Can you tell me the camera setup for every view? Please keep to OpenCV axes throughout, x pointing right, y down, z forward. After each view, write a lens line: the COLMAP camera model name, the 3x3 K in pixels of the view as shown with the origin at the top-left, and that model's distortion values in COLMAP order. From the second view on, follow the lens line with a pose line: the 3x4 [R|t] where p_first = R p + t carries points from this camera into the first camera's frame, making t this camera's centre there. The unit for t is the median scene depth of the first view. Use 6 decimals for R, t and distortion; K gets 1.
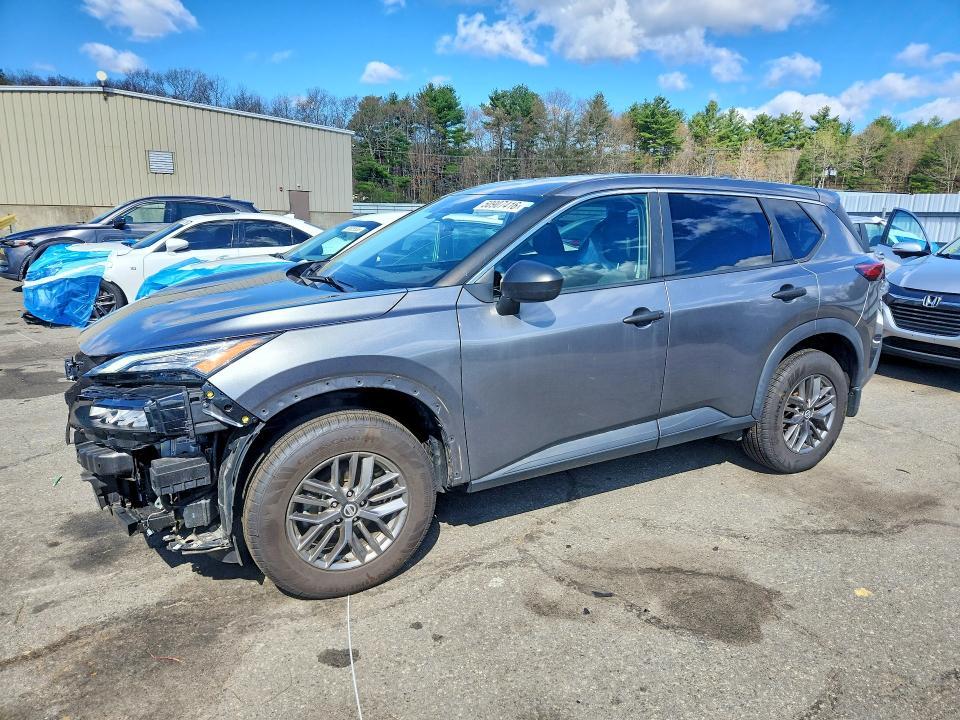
lens RADIAL K [[726.1, 0, 482.7], [0, 726.1, 359.0], [0, 0, 1]] dist [0.029259, -0.014349]
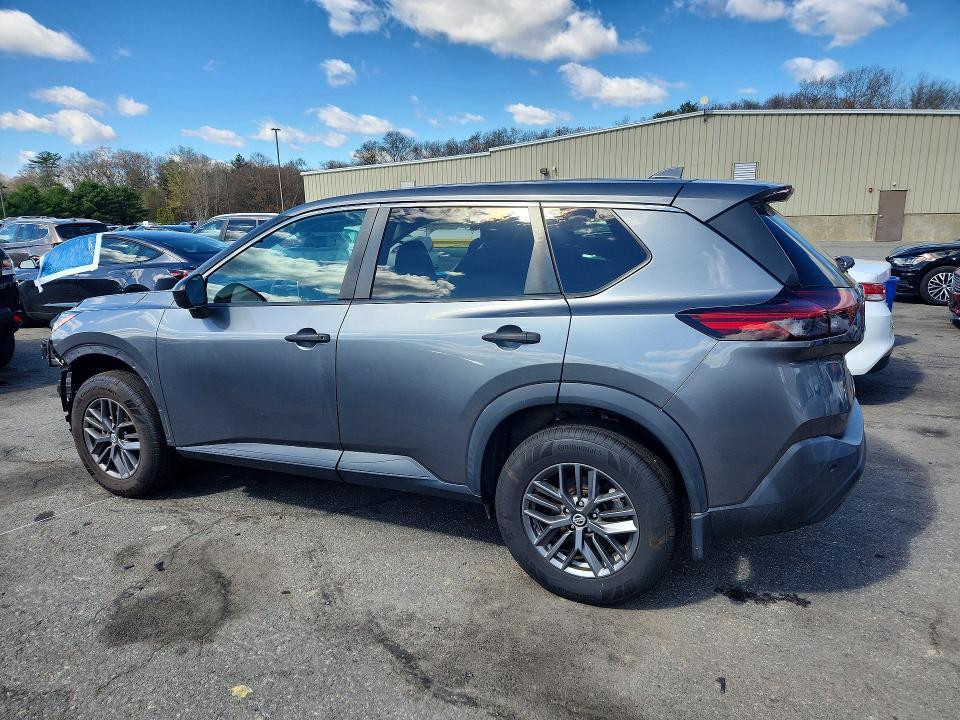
lens RADIAL K [[726.1, 0, 482.7], [0, 726.1, 359.0], [0, 0, 1]] dist [0.029259, -0.014349]
pose [[0.519528, 0.138856, -0.843095, 1.012932], [-0.143269, 0.986894, 0.074255, -0.117591], [0.842357, 0.082212, 0.532613, 0.588865]]
